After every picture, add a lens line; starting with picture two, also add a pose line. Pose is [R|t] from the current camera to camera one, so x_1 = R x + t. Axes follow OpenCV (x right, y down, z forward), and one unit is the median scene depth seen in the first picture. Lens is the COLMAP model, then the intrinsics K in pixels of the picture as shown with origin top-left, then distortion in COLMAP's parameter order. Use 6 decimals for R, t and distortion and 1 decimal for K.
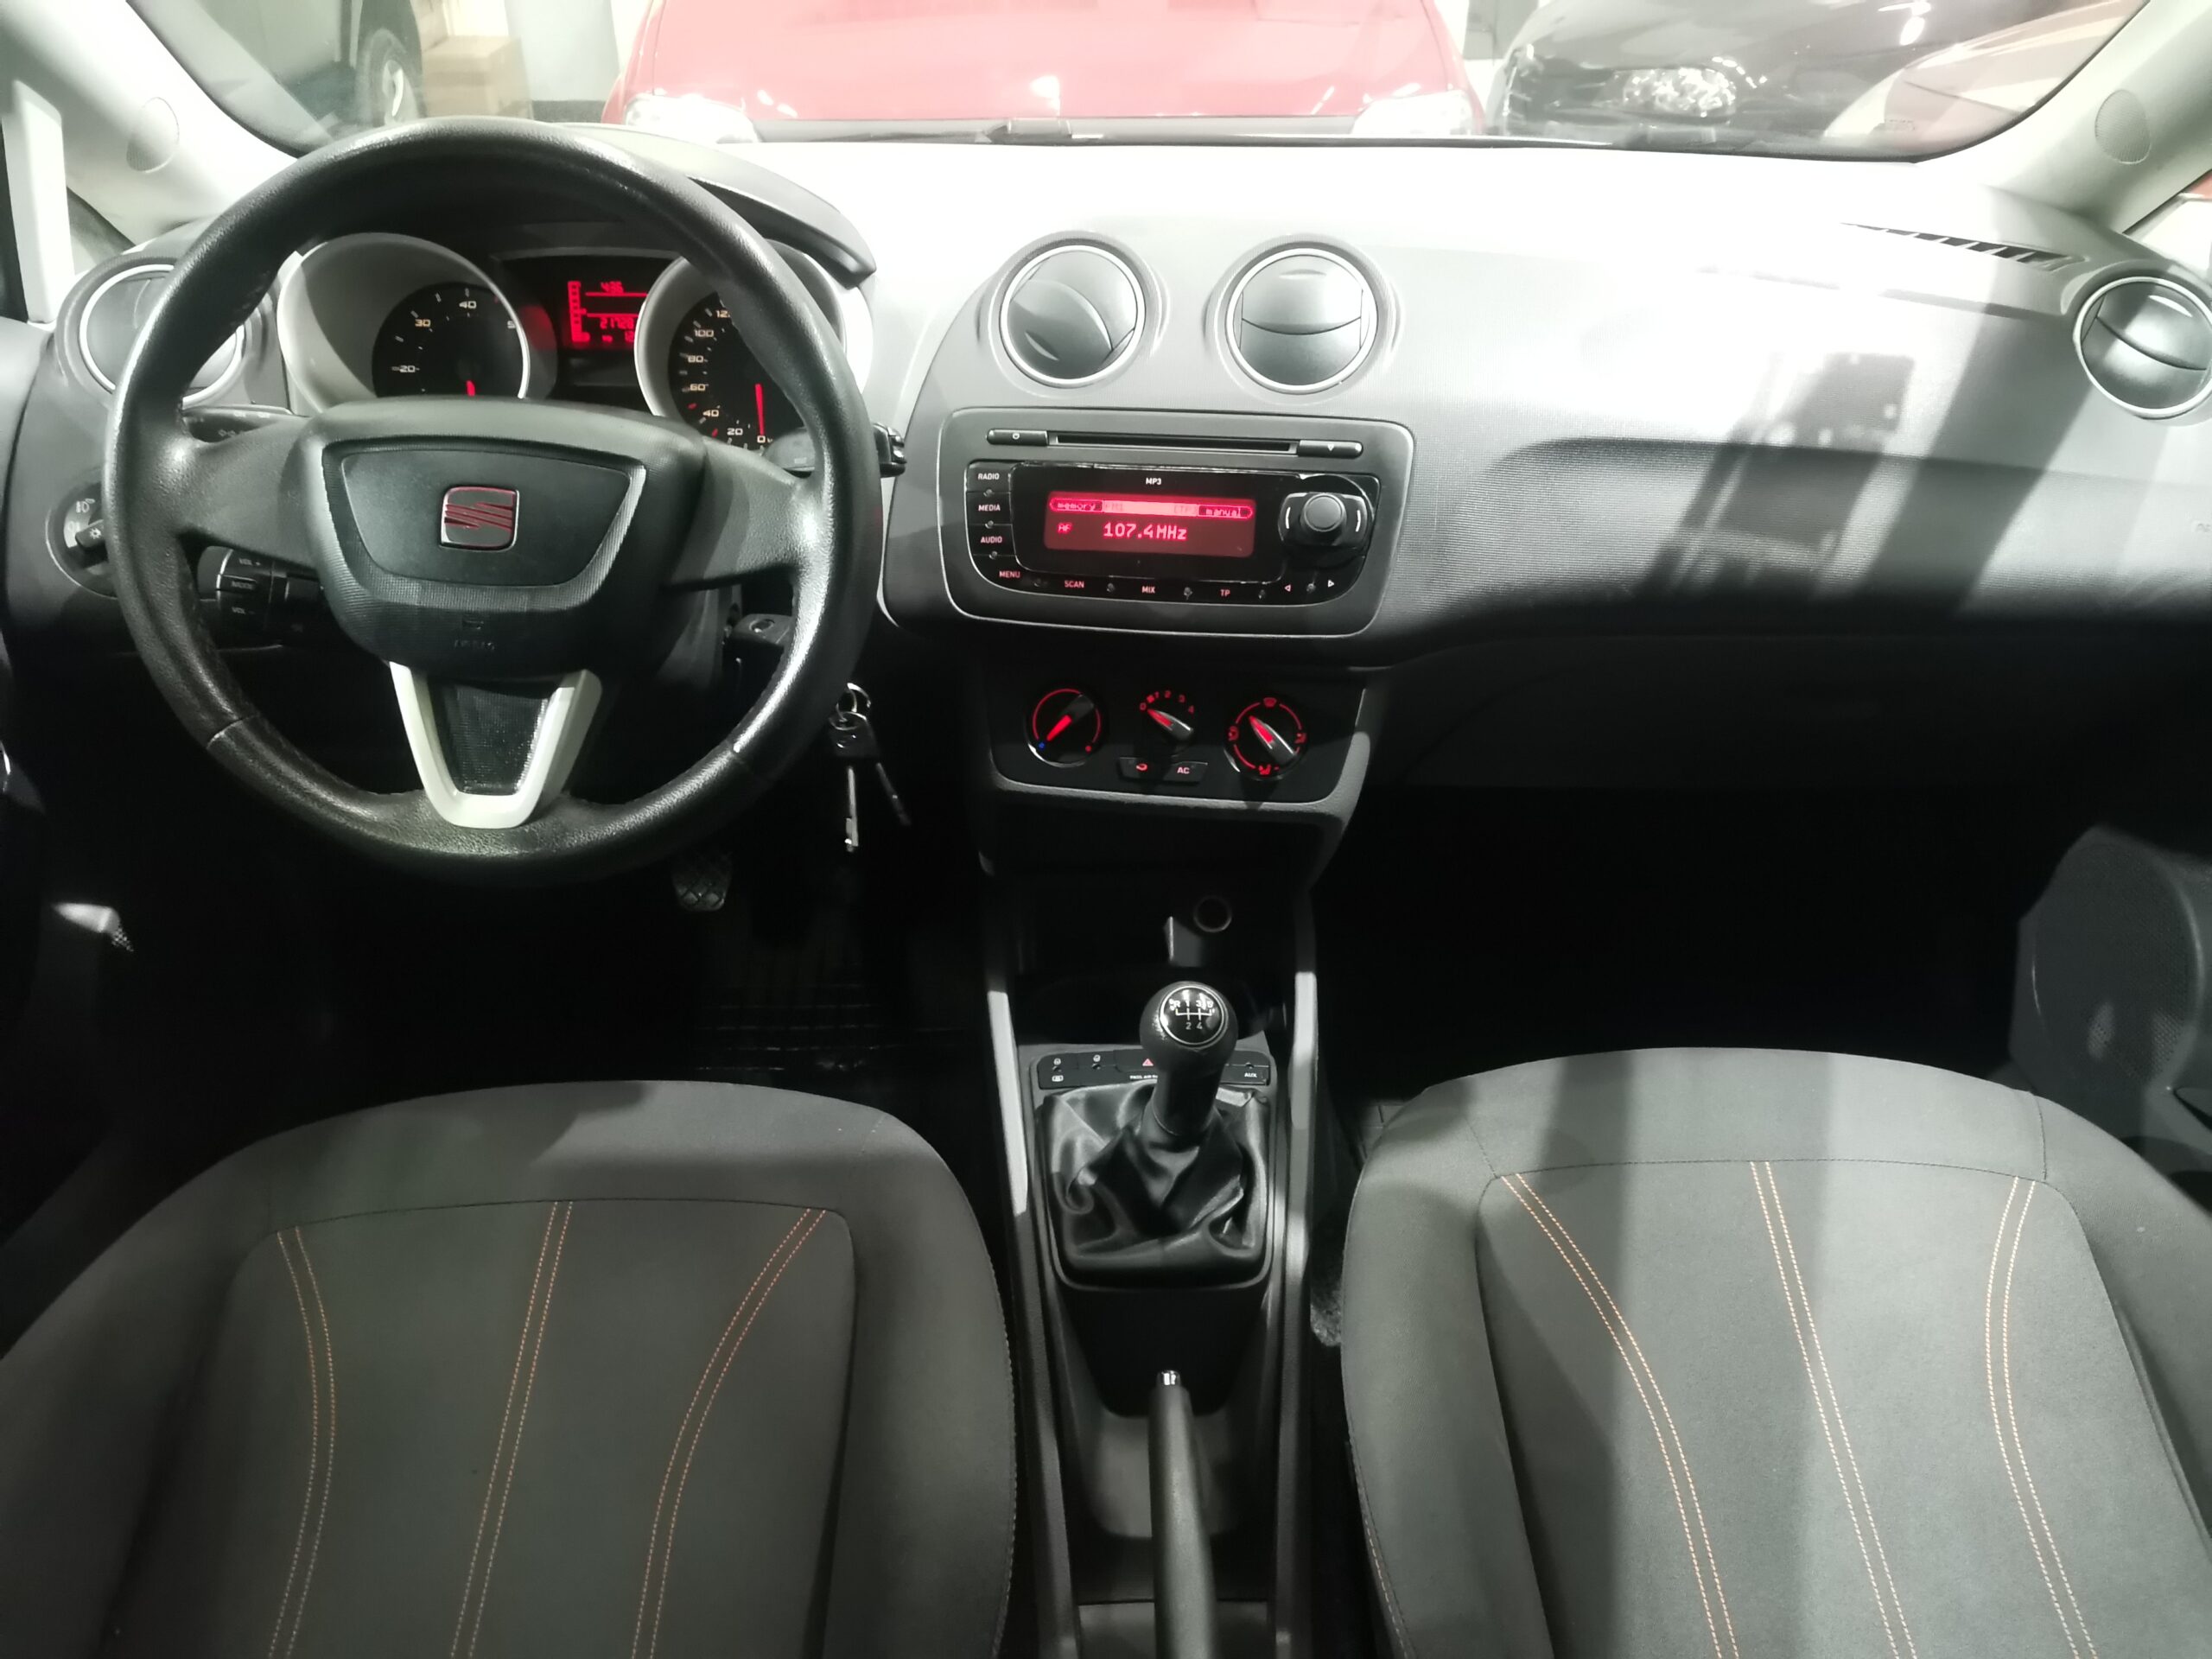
lens RADIAL K [[1800.5, 0, 1118.9], [0, 1800.5, 788.2], [0, 0, 1]] dist [0.065050, -0.001920]
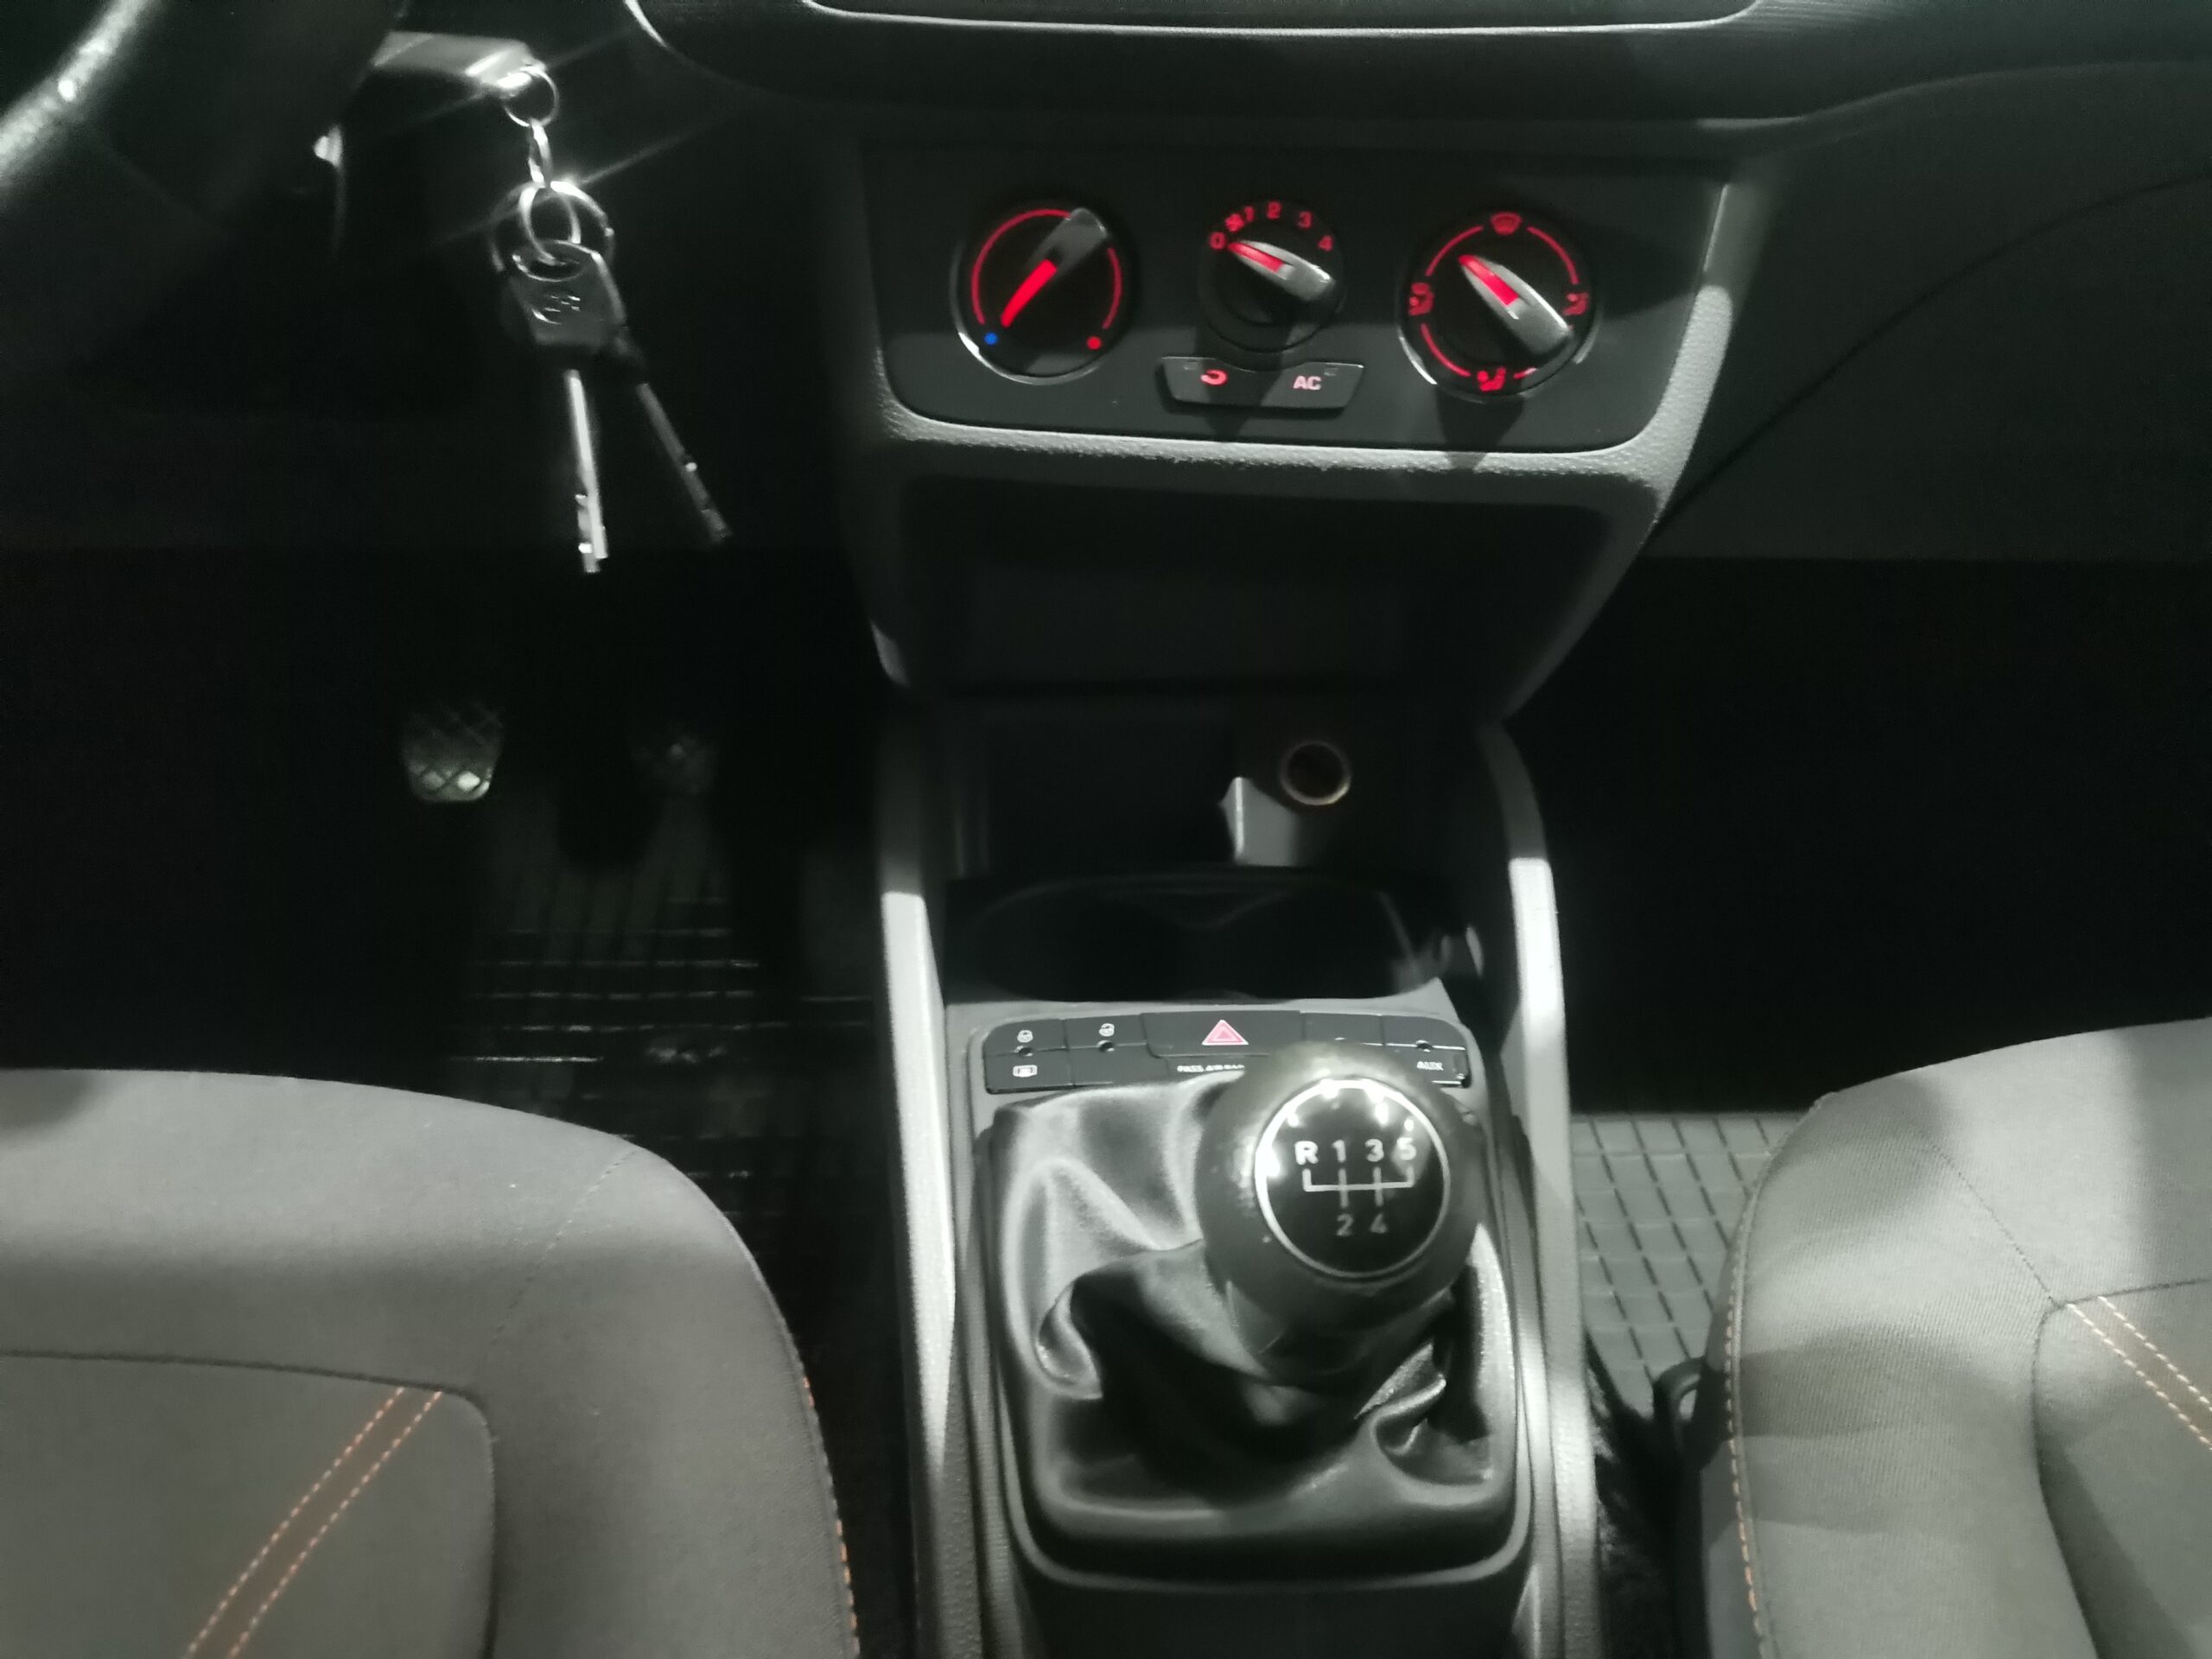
lens RADIAL K [[1660.5, 0, 1106.0], [0, 1660.5, 829.5], [0, 0, 1]] dist [0.069800, -0.076804]
pose [[0.999982, 0.003982, 0.004448, -0.015468], [-0.004017, 0.999961, 0.007887, 0.097503], [-0.004417, -0.007905, 0.999959, 0.585032]]
